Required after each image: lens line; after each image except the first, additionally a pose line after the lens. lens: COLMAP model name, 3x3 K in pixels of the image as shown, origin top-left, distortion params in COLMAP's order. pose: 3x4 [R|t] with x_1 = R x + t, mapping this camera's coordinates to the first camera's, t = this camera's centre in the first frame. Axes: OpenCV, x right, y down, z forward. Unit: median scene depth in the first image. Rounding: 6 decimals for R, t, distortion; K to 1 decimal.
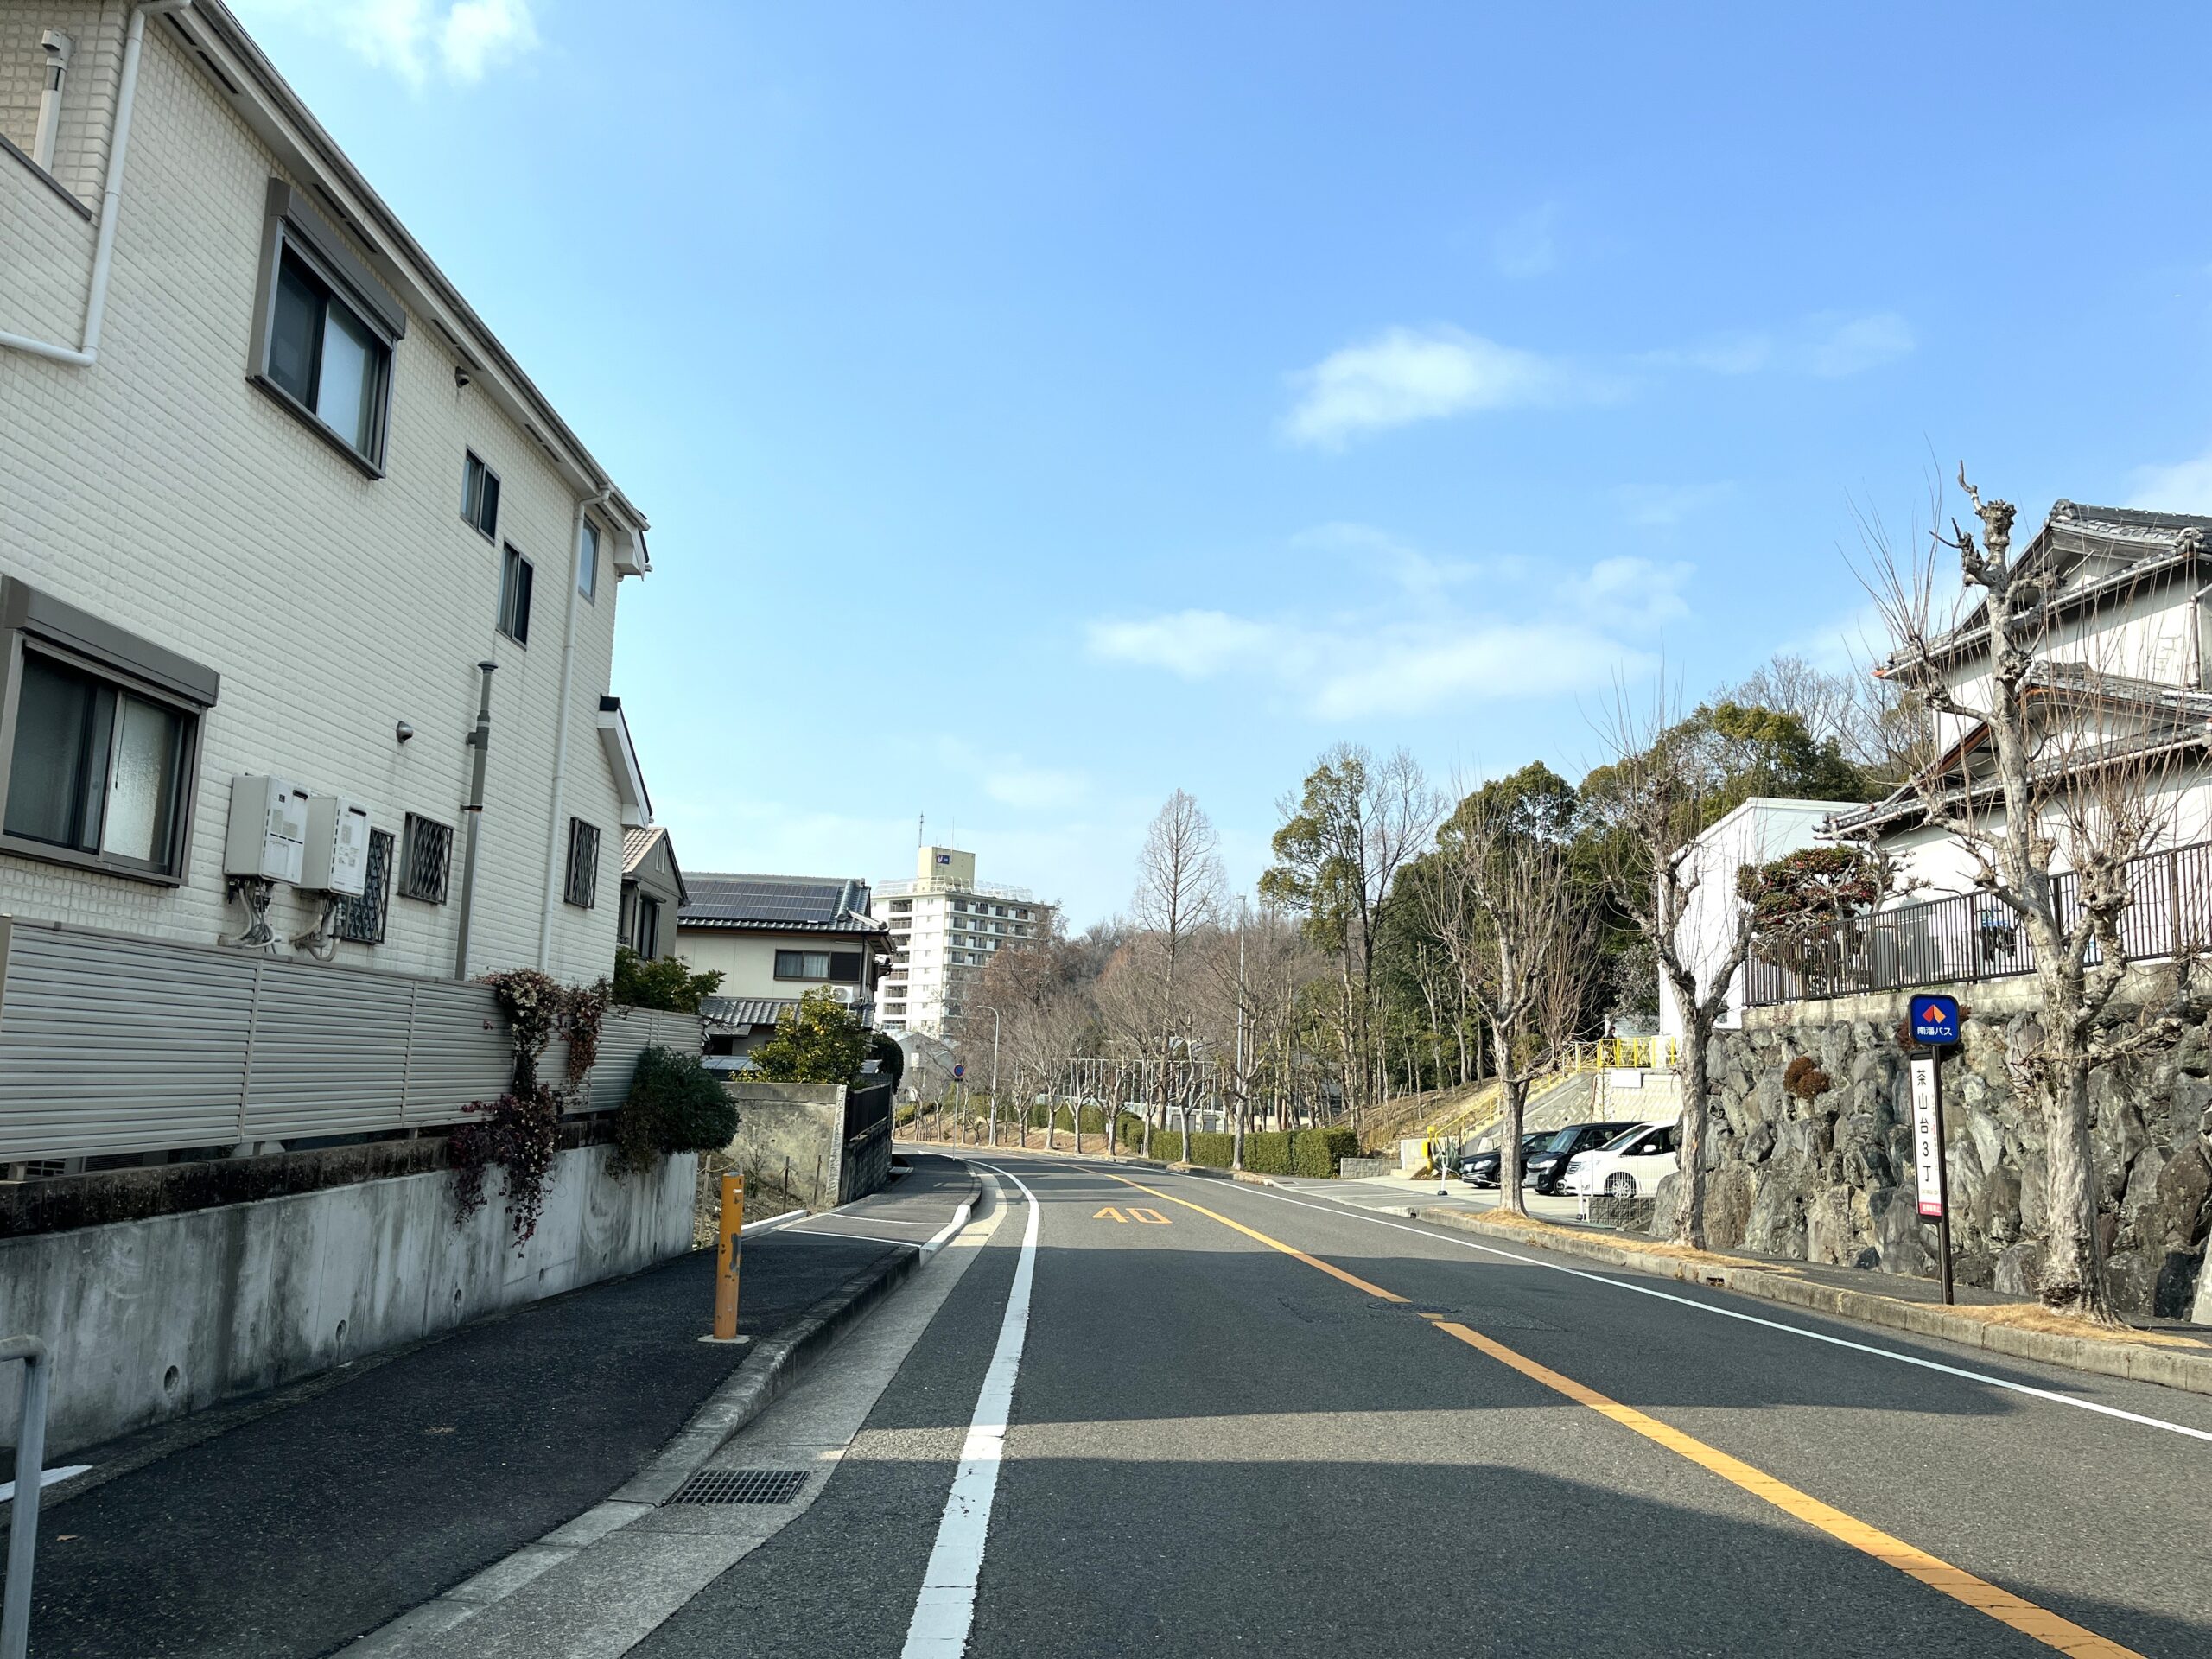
lens RADIAL K [[1670.9, 0, 1120.7], [0, 1670.9, 835.0], [0, 0, 1]] dist [0.059202, -0.075859]
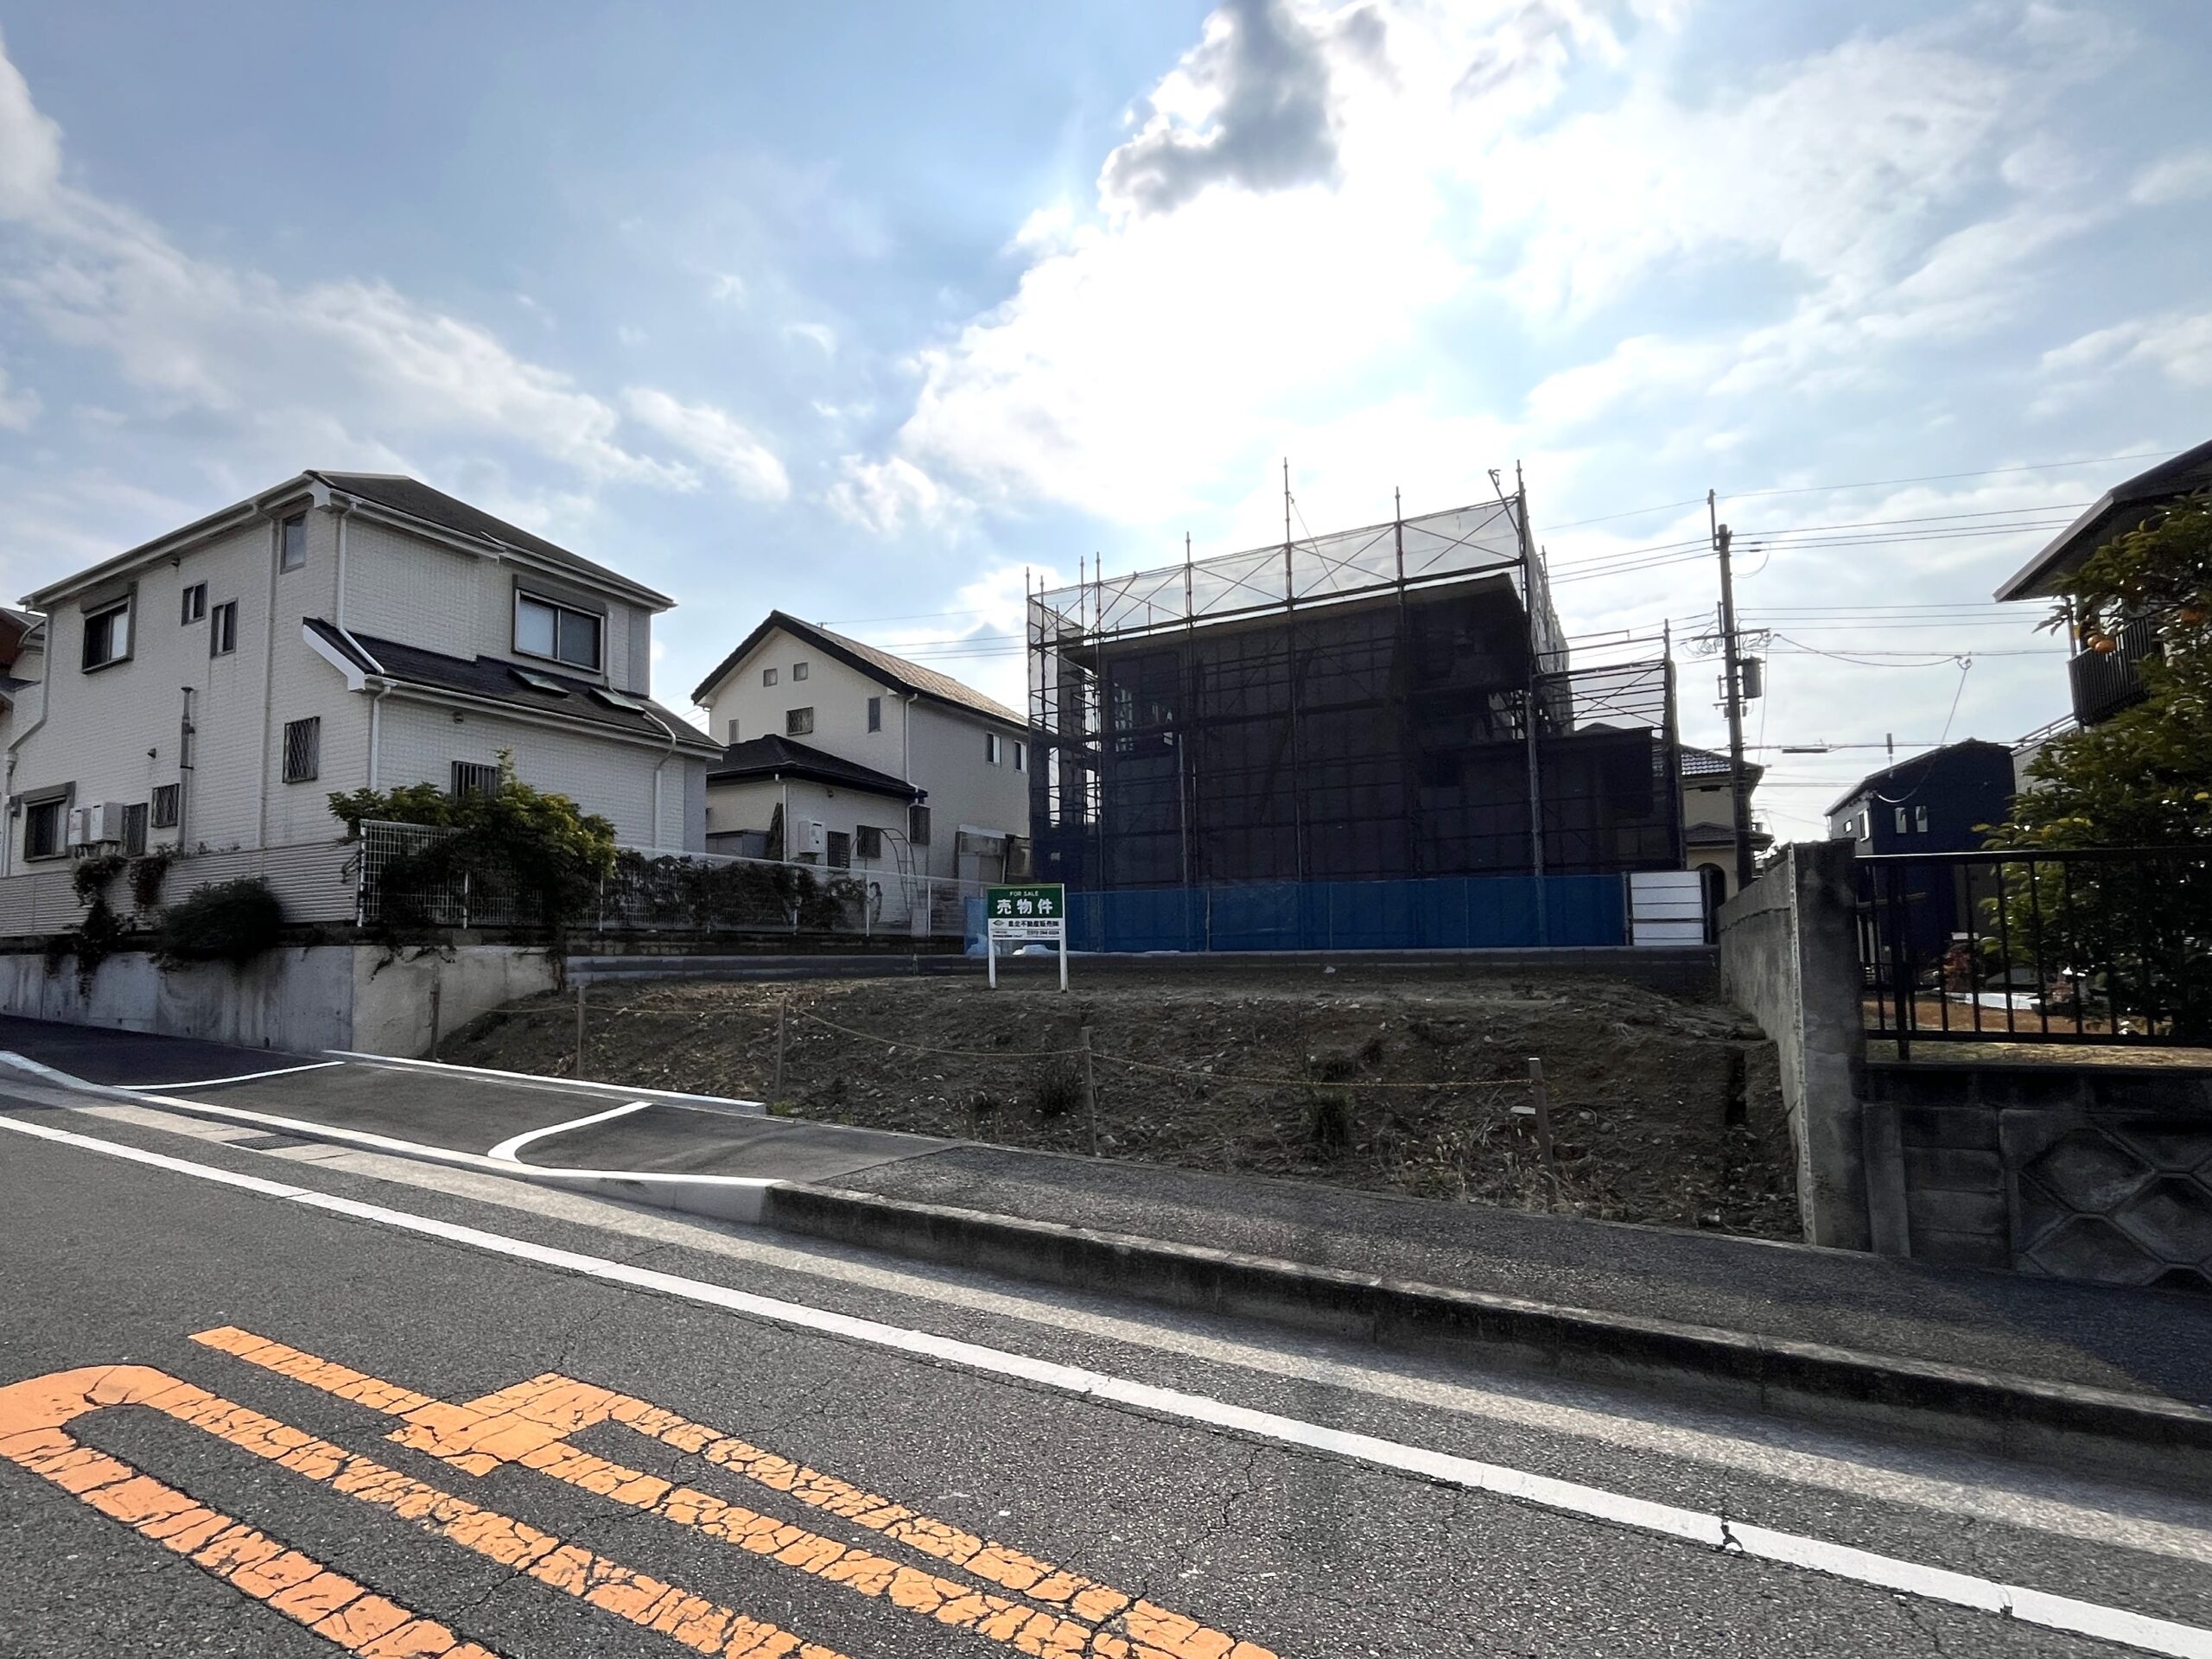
lens RADIAL K [[1111.0, 0, 981.7], [0, 1111.0, 865.8], [0, 0, 1]] dist [-0.001159, -0.001387]
pose [[-0.531424, -0.097360, -0.841493, 0.029307], [0.112991, 0.976350, -0.184319, 0.075347], [0.839537, -0.193032, -0.507855, 0.427265]]
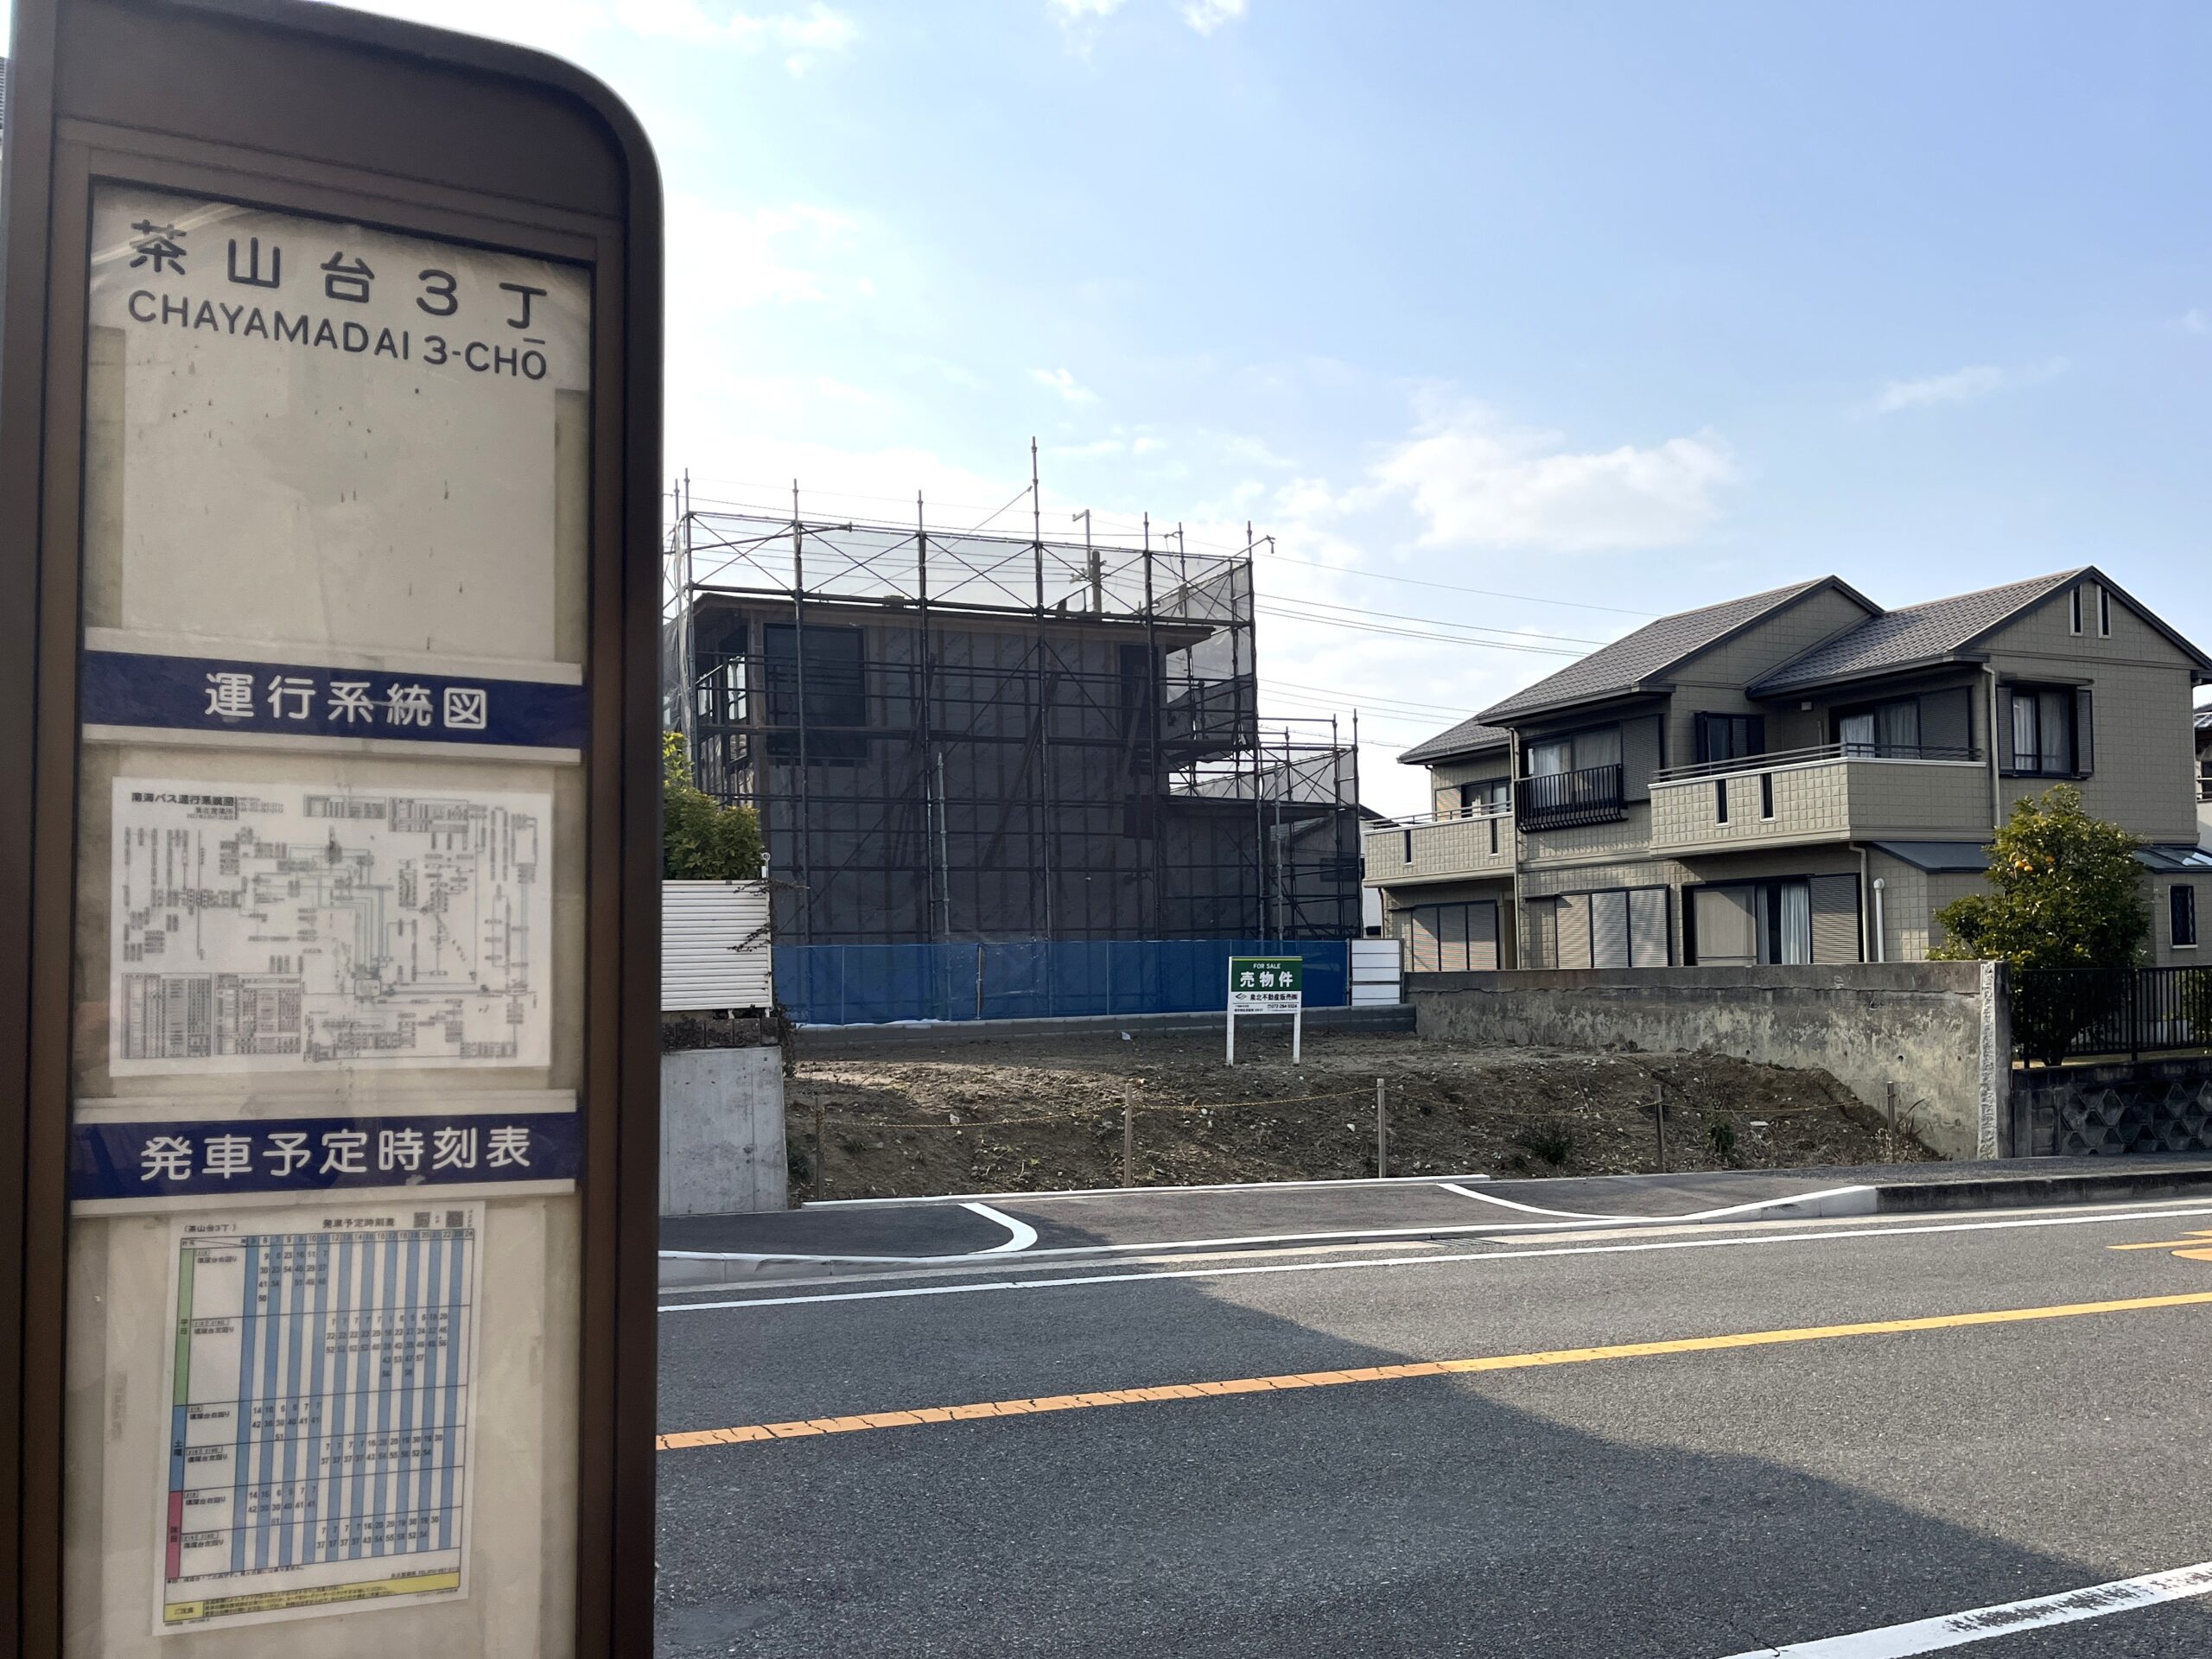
lens RADIAL K [[1853.8, 0, 1113.8], [0, 1853.8, 929.9], [0, 0, 1]] dist [0.060763, -0.077056]
pose [[0.410539, -0.064725, -0.909543, 0.122831], [0.168140, 0.985746, 0.005746, 0.037833], [0.896207, -0.155289, 0.415570, 0.210099]]
